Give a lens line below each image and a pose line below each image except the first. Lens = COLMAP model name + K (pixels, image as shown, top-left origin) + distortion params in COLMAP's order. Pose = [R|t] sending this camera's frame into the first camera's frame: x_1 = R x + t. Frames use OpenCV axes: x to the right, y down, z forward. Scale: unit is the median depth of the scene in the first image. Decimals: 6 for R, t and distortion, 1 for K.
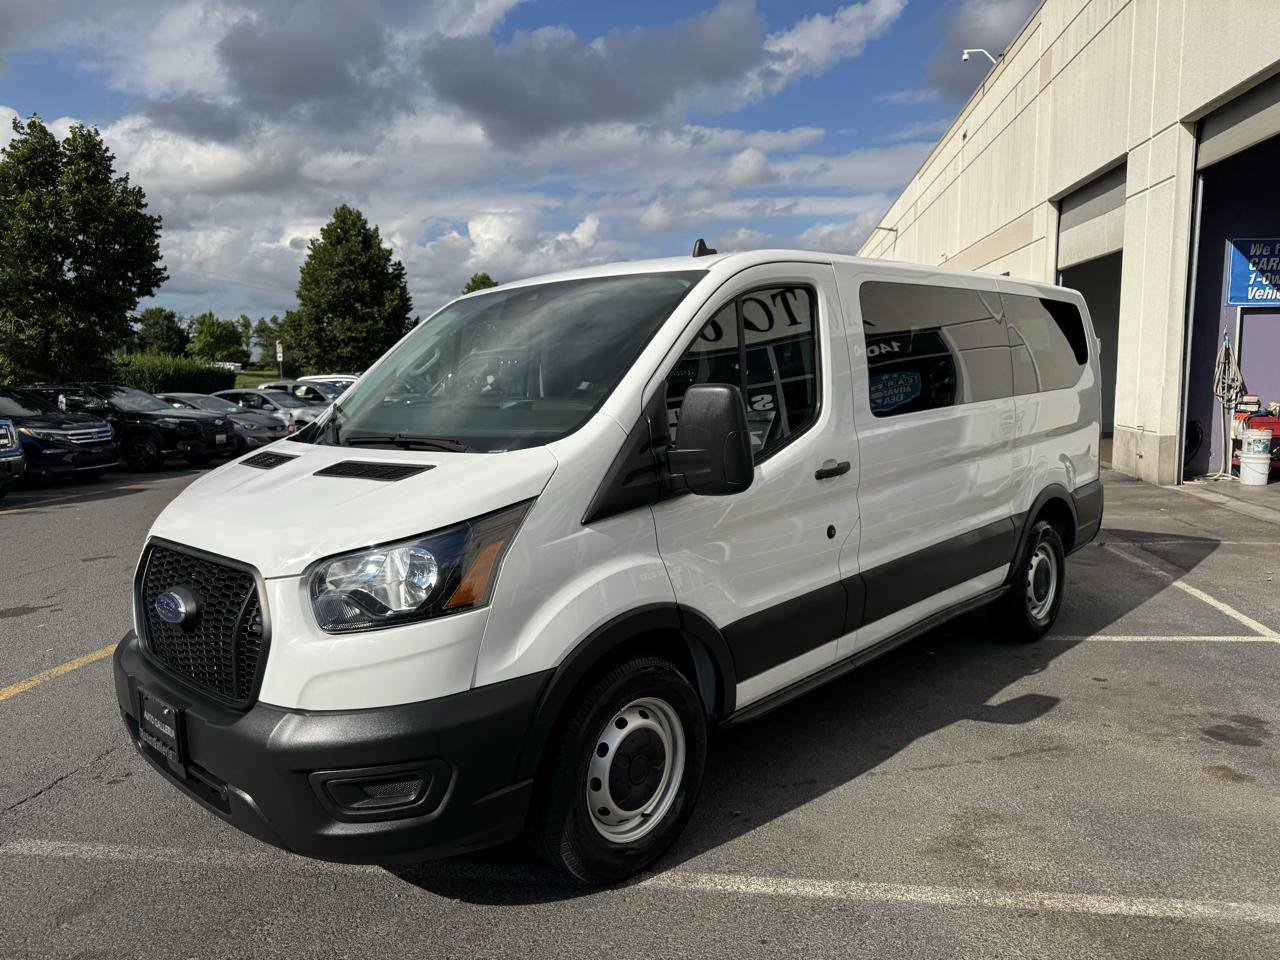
lens RADIAL K [[917.7, 0, 647.5], [0, 917.7, 470.0], [0, 0, 1]] dist [0.022905, -0.029162]
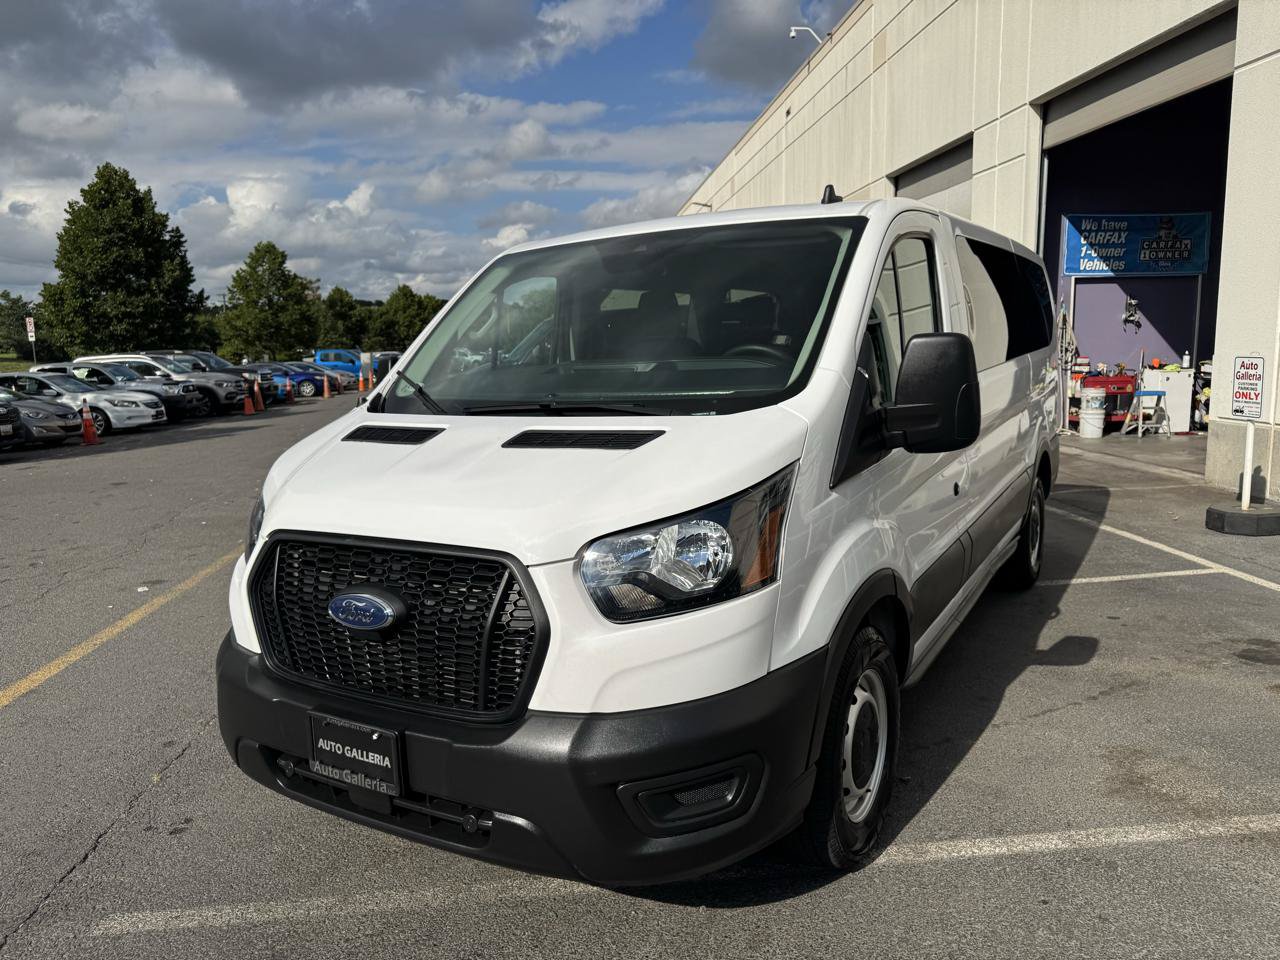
lens RADIAL K [[917.7, 0, 648.0], [0, 917.7, 477.9], [0, 0, 1]] dist [0.022905, -0.029162]
pose [[0.973722, -0.045188, 0.223211, -0.080842], [0.037593, 0.998564, 0.038162, 0.001197], [-0.224615, -0.028768, 0.974023, 0.025235]]
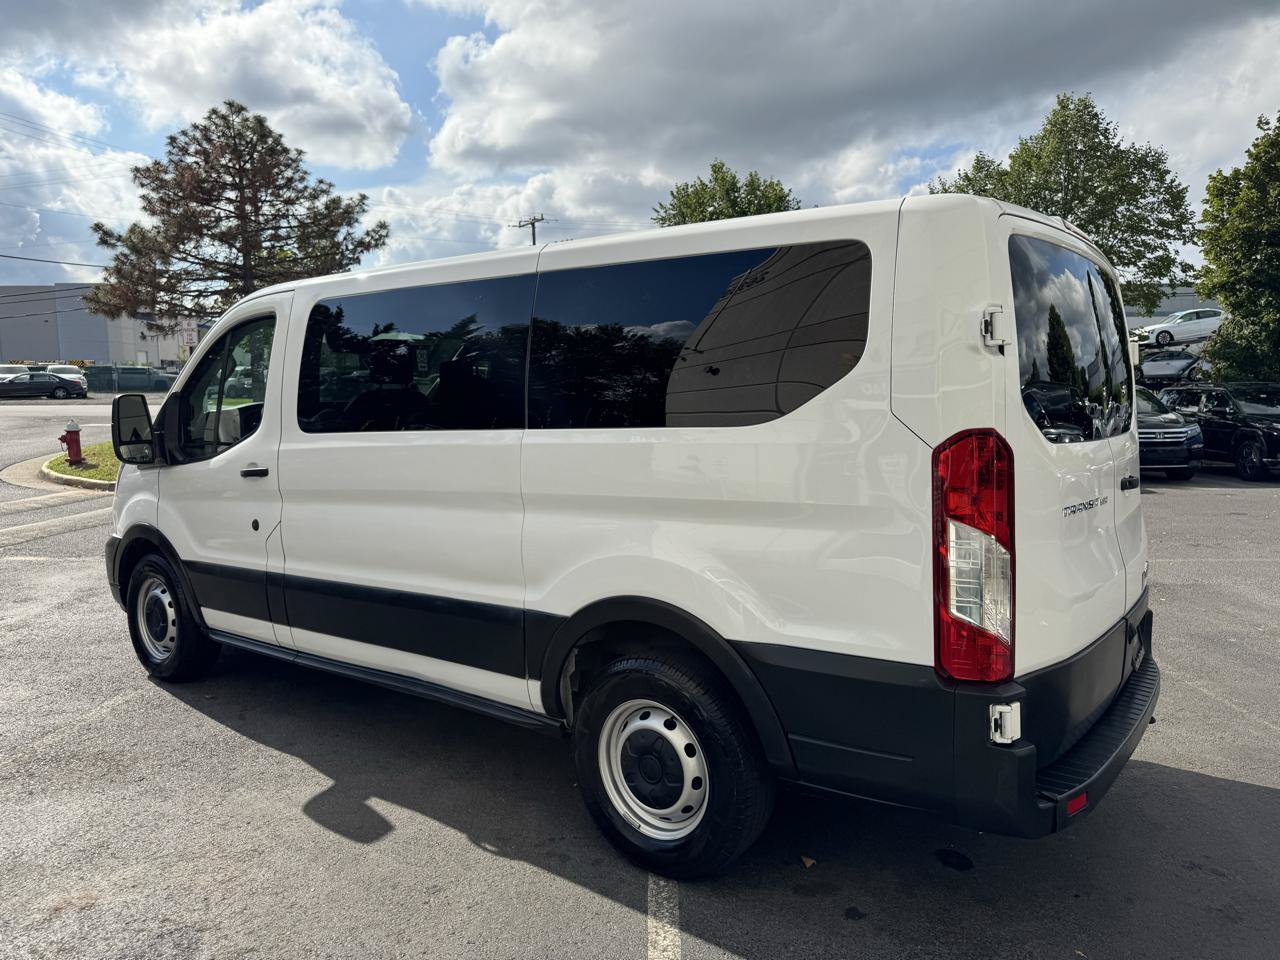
lens RADIAL K [[917.7, 0, 612.5], [0, 917.7, 480.6], [0, 0, 1]] dist [0.022905, -0.029162]
pose [[0.079632, 0.109399, -0.990803, 0.327271], [-0.096710, 0.990119, 0.101551, -0.035737], [0.992122, 0.087733, 0.089425, 0.314246]]
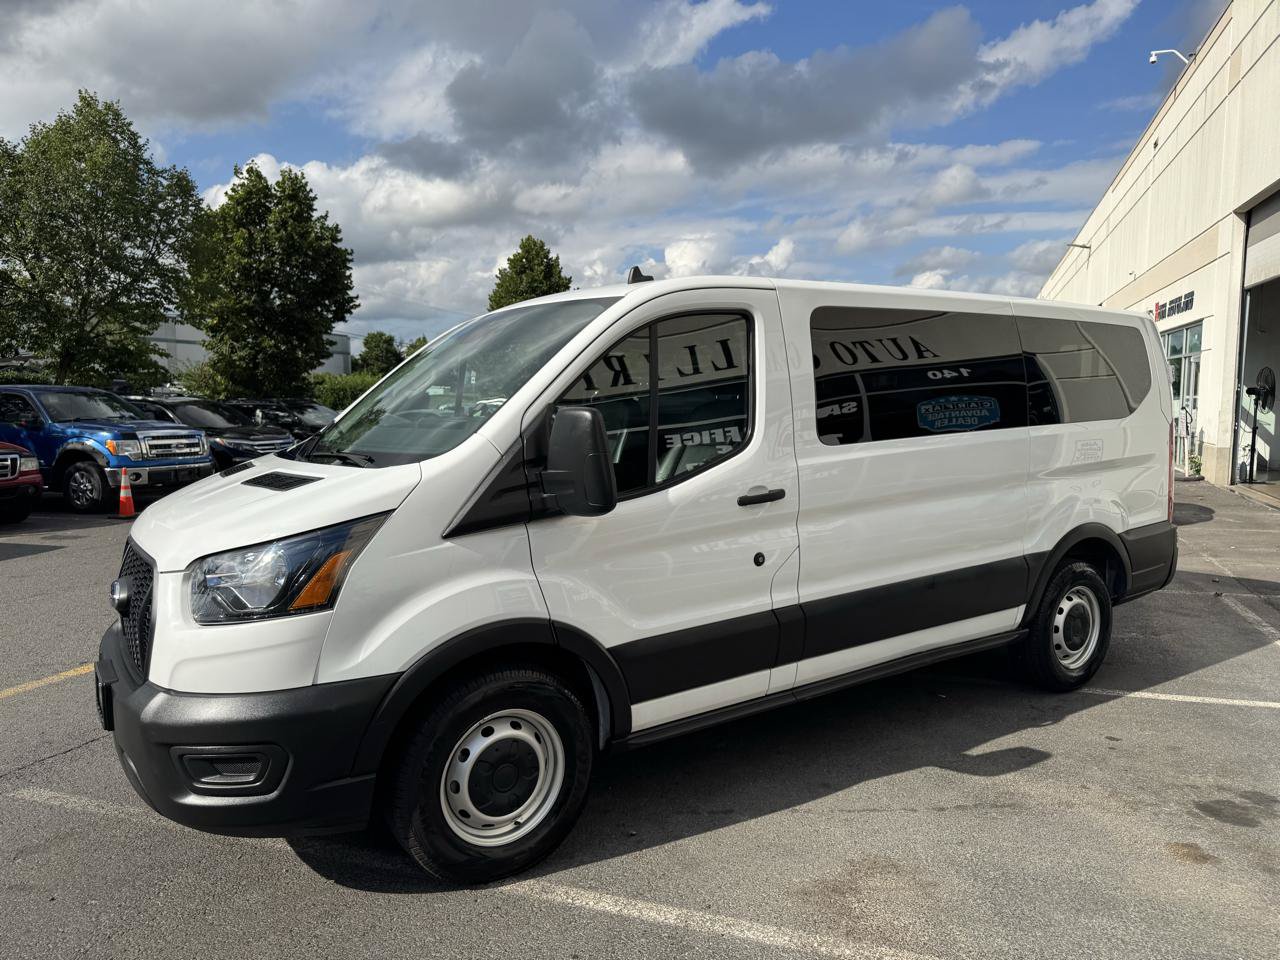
lens RADIAL K [[917.7, 0, 643.5], [0, 917.7, 480.1], [0, 0, 1]] dist [0.022905, -0.029162]
pose [[0.977513, 0.032094, -0.208419, 0.065946], [-0.034920, 0.999341, -0.009894, -0.000939], [0.207964, 0.016949, 0.977990, 0.002134]]
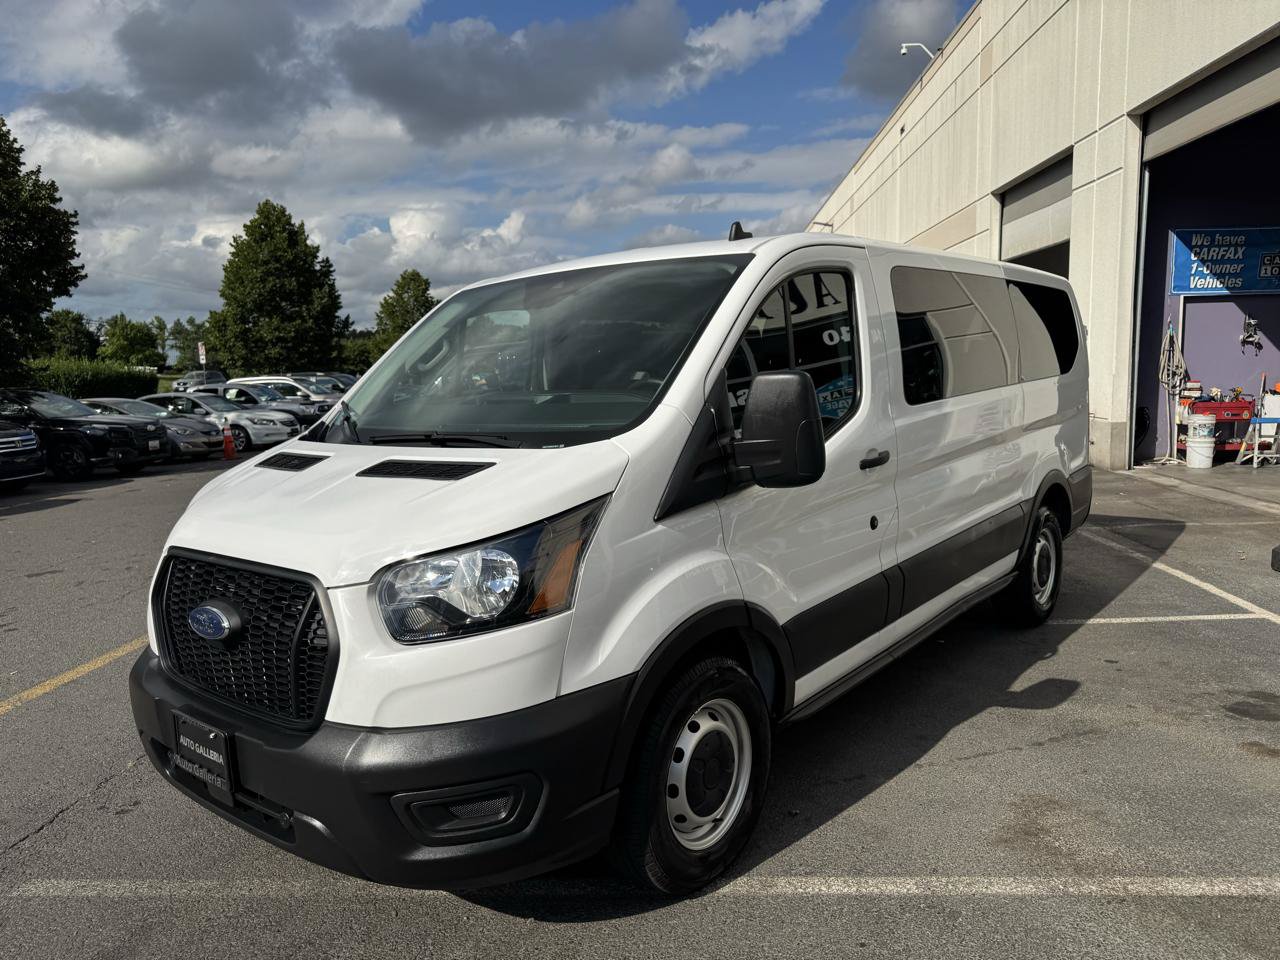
lens RADIAL K [[917.7, 0, 647.2], [0, 917.7, 482.8], [0, 0, 1]] dist [0.022905, -0.029162]
pose [[0.996983, -0.023782, 0.073893, -0.026724], [0.022560, 0.999595, 0.017329, 0.000562], [-0.074275, -0.015610, 0.997116, 0.009378]]
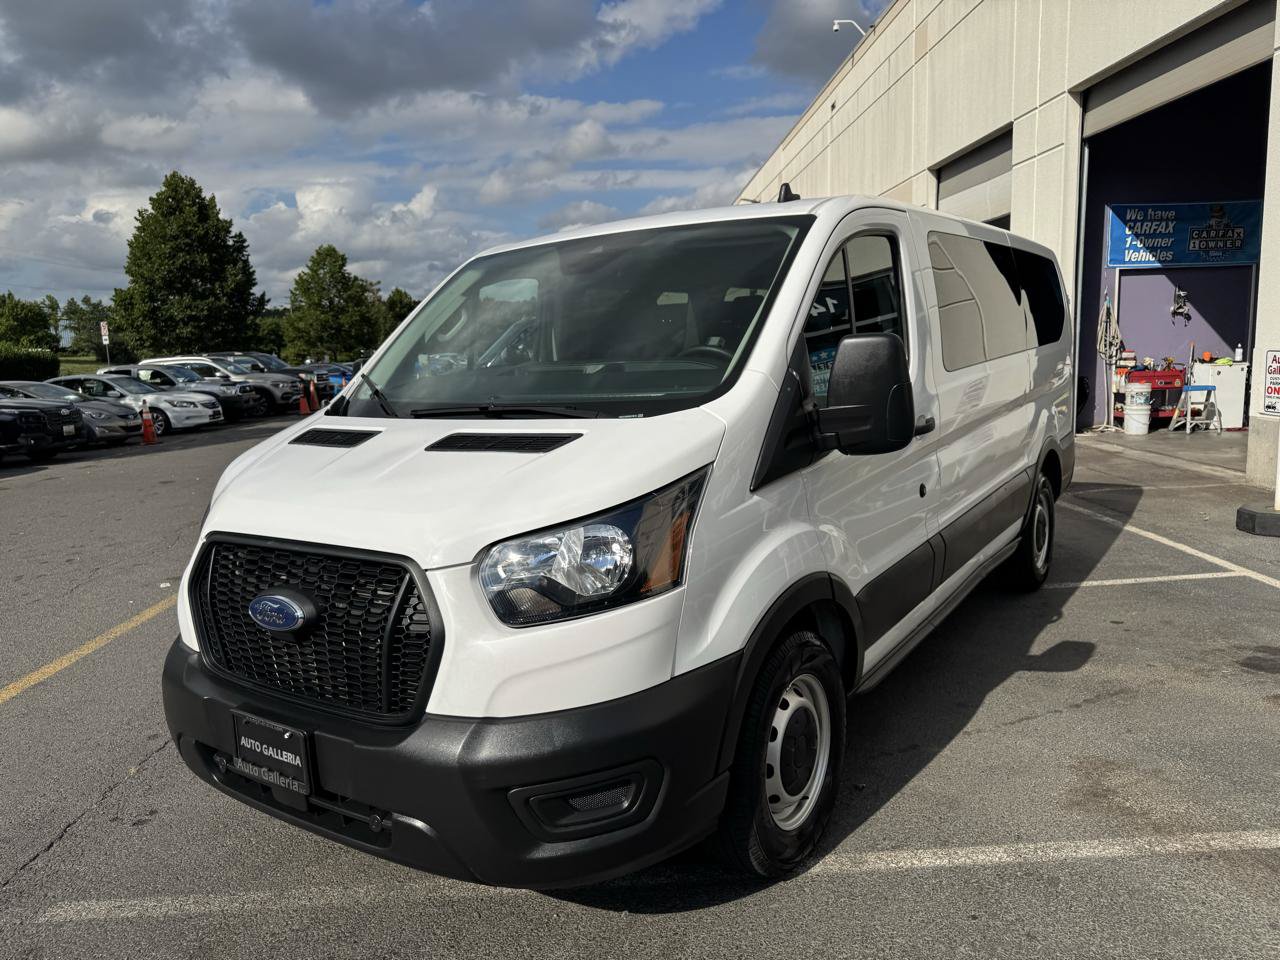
lens RADIAL K [[917.7, 0, 649.1], [0, 917.7, 470.2], [0, 0, 1]] dist [0.022905, -0.029162]
pose [[0.985901, -0.045097, 0.161139, -0.056503], [0.040654, 0.998700, 0.030765, 0.001060], [-0.162317, -0.023780, 0.986452, 0.020669]]
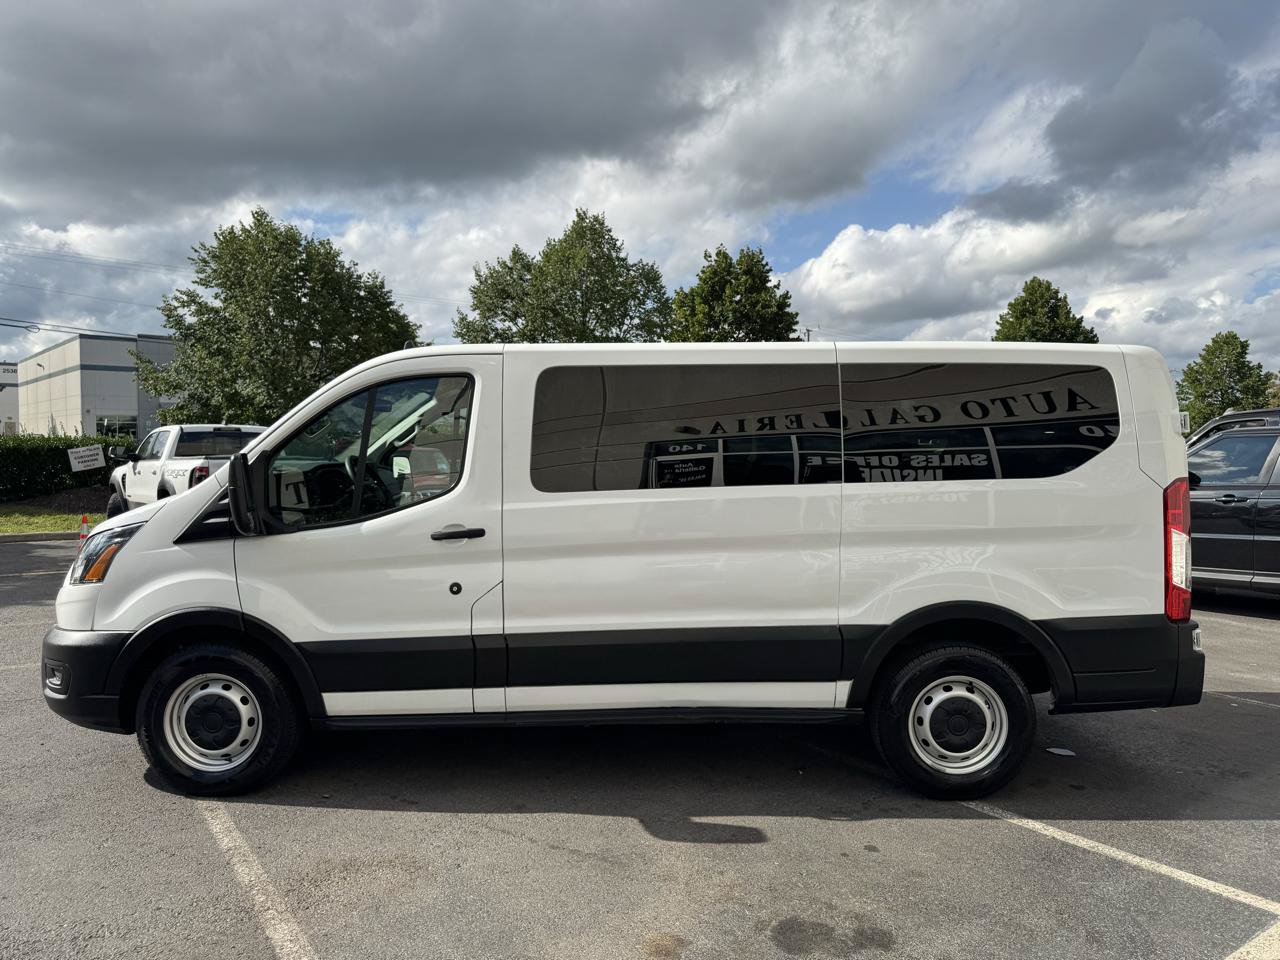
lens RADIAL K [[917.7, 0, 636.1], [0, 917.7, 487.2], [0, 0, 1]] dist [0.022905, -0.029162]
pose [[0.676868, 0.046243, -0.734650, 0.274802], [-0.090133, 0.995721, -0.020368, -0.012611], [0.730565, 0.080003, 0.678140, 0.091483]]
